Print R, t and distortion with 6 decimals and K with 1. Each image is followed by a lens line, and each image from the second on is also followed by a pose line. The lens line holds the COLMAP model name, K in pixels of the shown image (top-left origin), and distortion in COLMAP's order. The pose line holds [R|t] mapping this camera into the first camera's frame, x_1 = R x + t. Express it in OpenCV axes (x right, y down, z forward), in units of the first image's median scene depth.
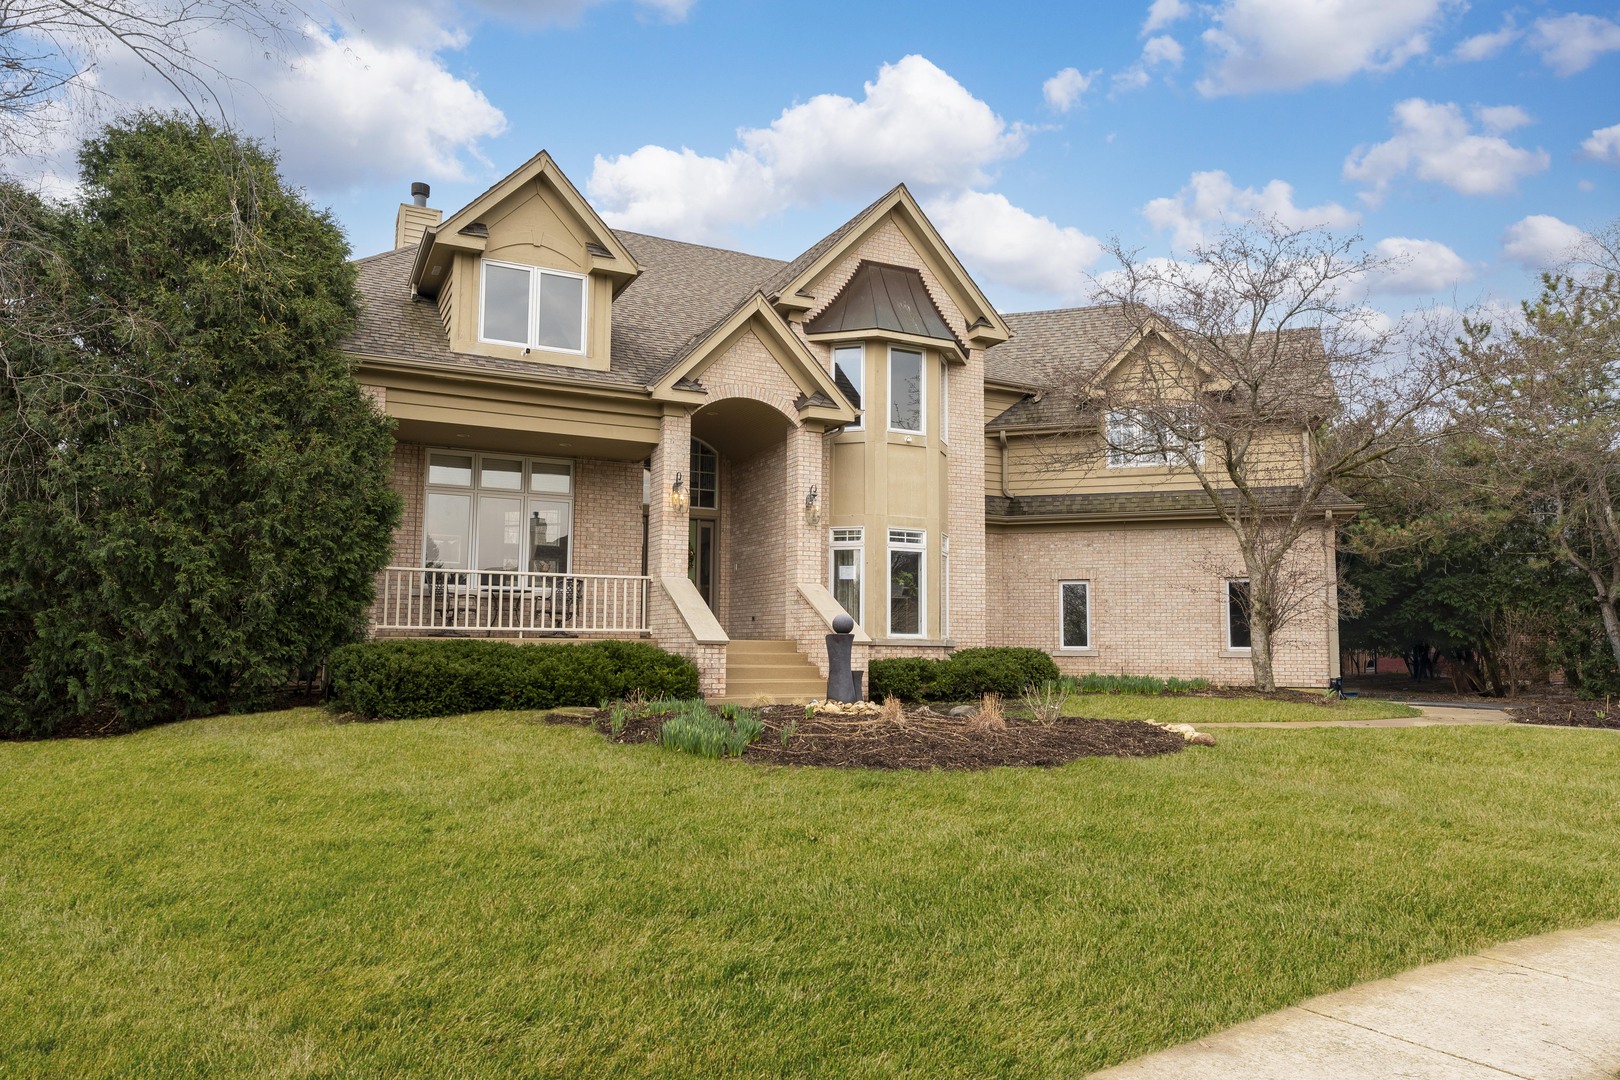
lens RADIAL K [[1072.0, 0, 816.6], [0, 1072.0, 538.3], [0, 0, 1]] dist [0.016735, 0.000132]
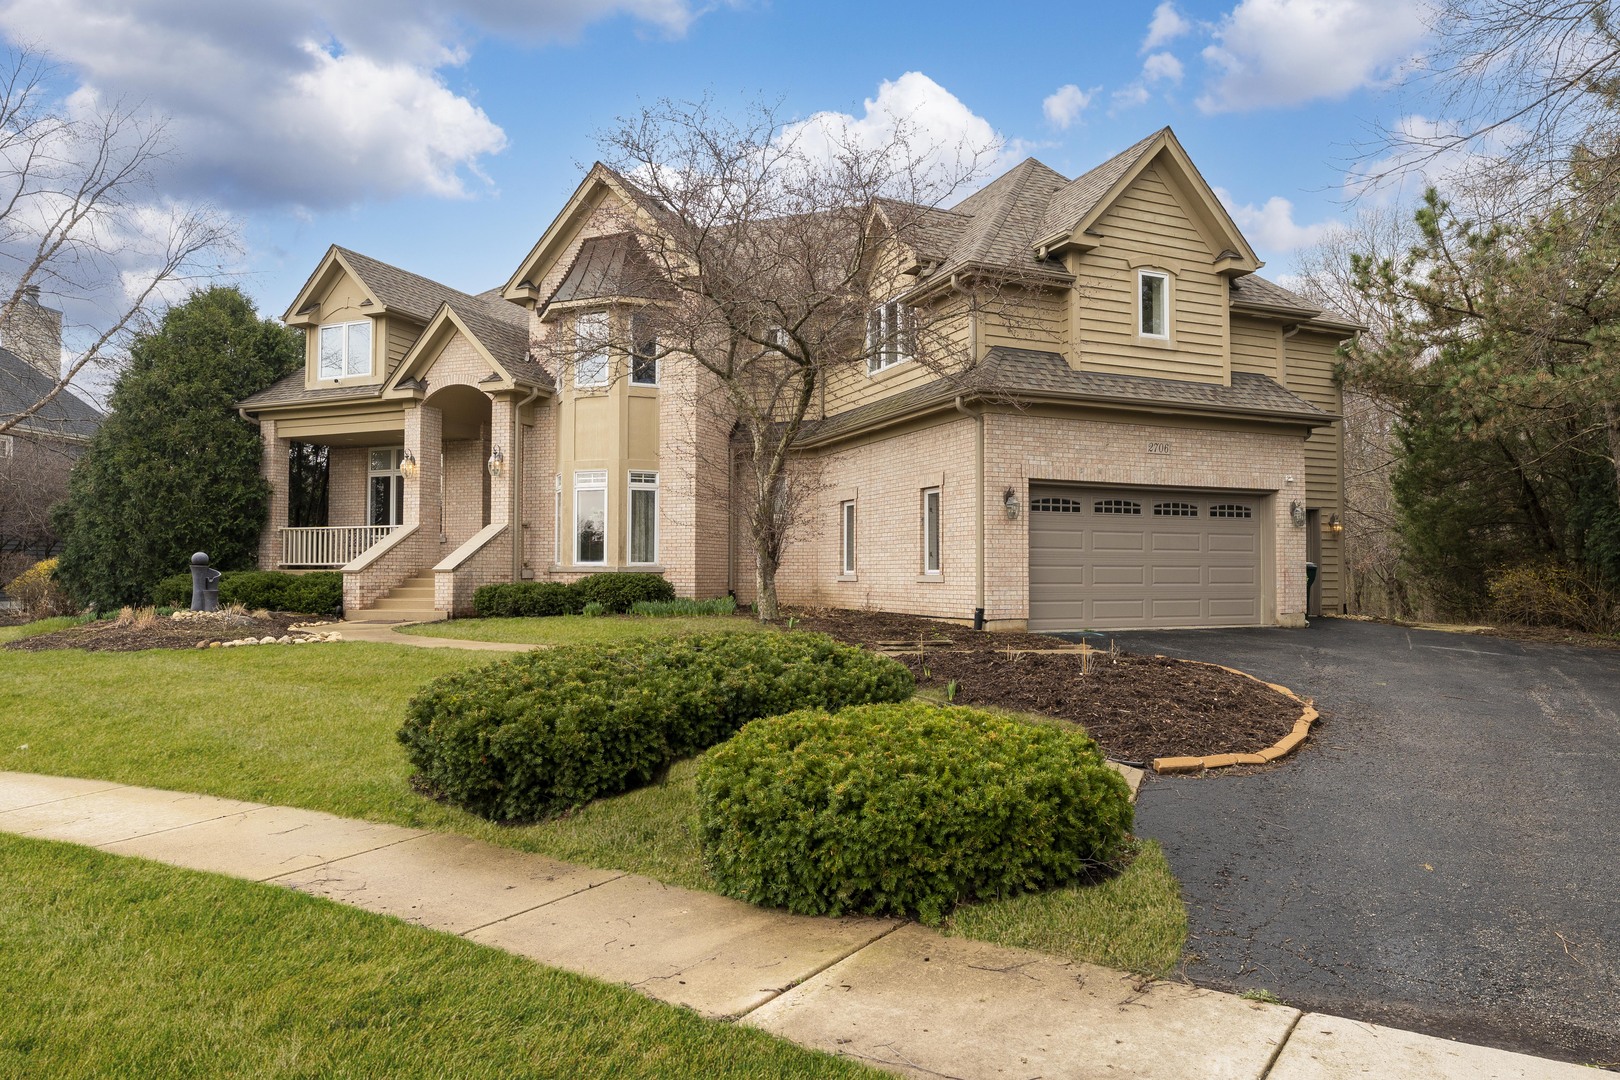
lens RADIAL K [[1000.2, 0, 808.3], [0, 1000.2, 546.6], [0, 0, 1]] dist [0.019388, 0.000430]
pose [[0.660541, -0.027074, -0.750302, 1.099708], [0.082360, 0.995931, 0.036570, 0.054777], [0.746259, -0.085951, 0.660083, 0.483394]]
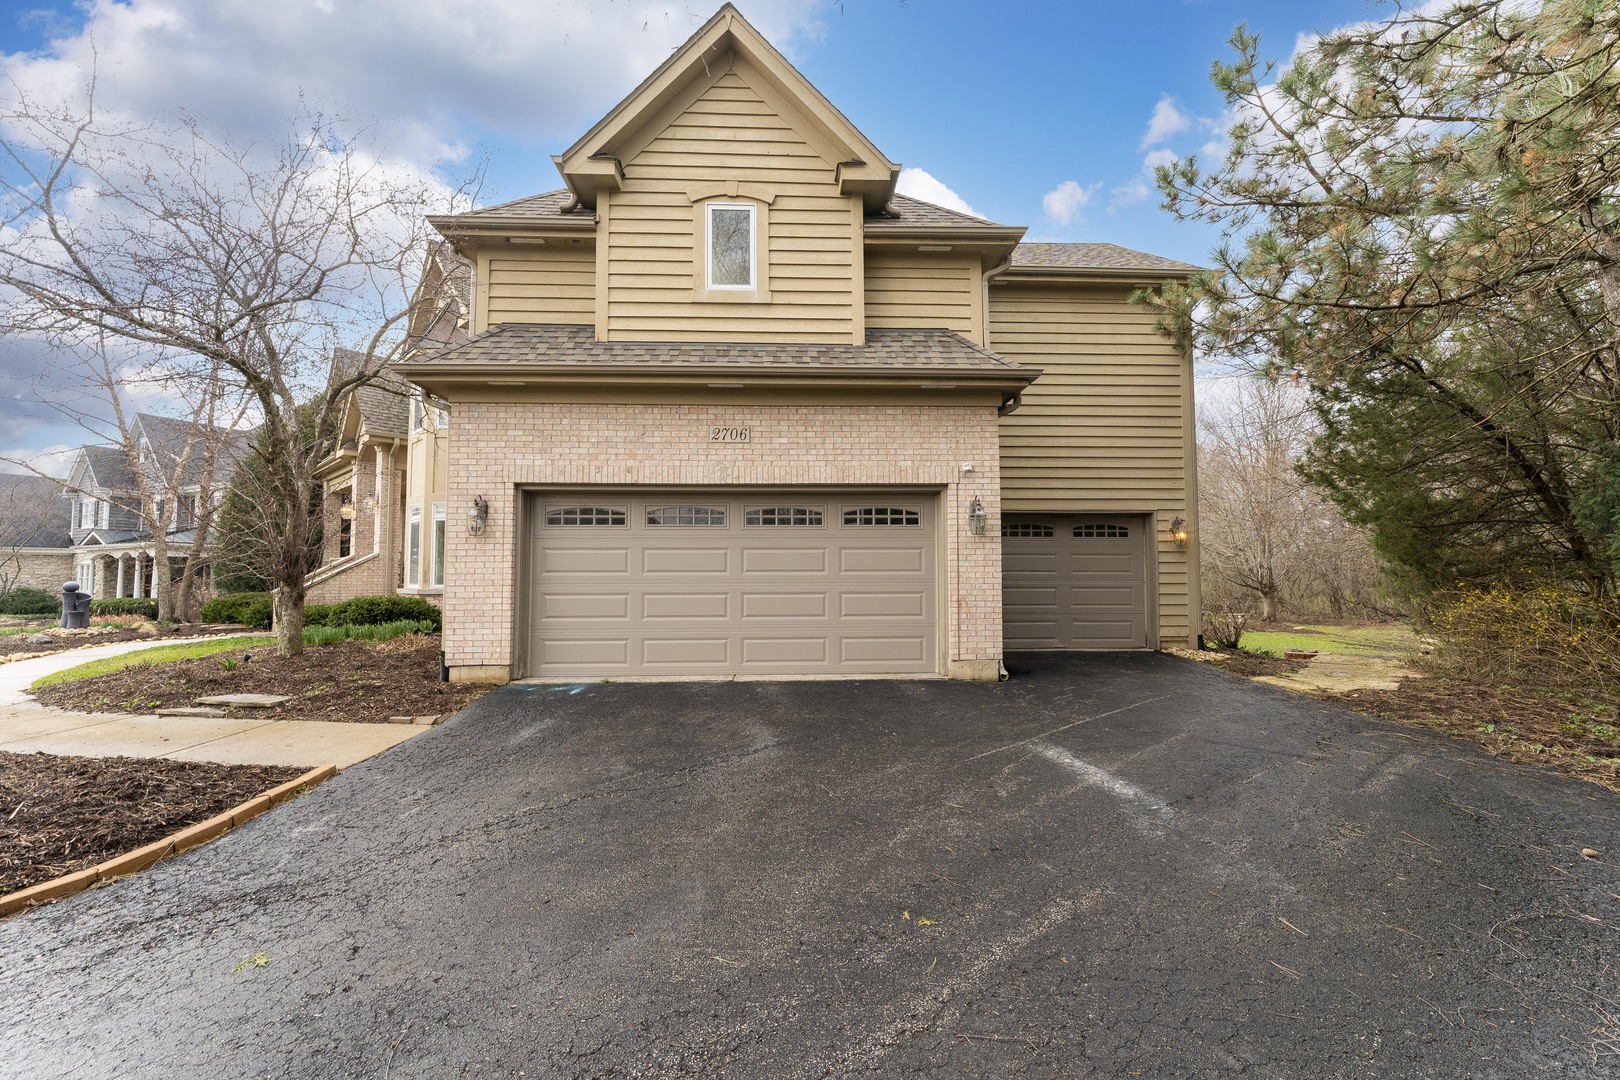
lens RADIAL K [[638.0, 0, 805.1], [0, 638.0, 537.6], [0, 0, 1]] dist [-0.002032, 0.000099]
pose [[0.342167, -0.055922, -0.937973, 1.041907], [0.101241, 0.994610, -0.022366, 0.109643], [0.934169, -0.087308, 0.345985, 1.240622]]
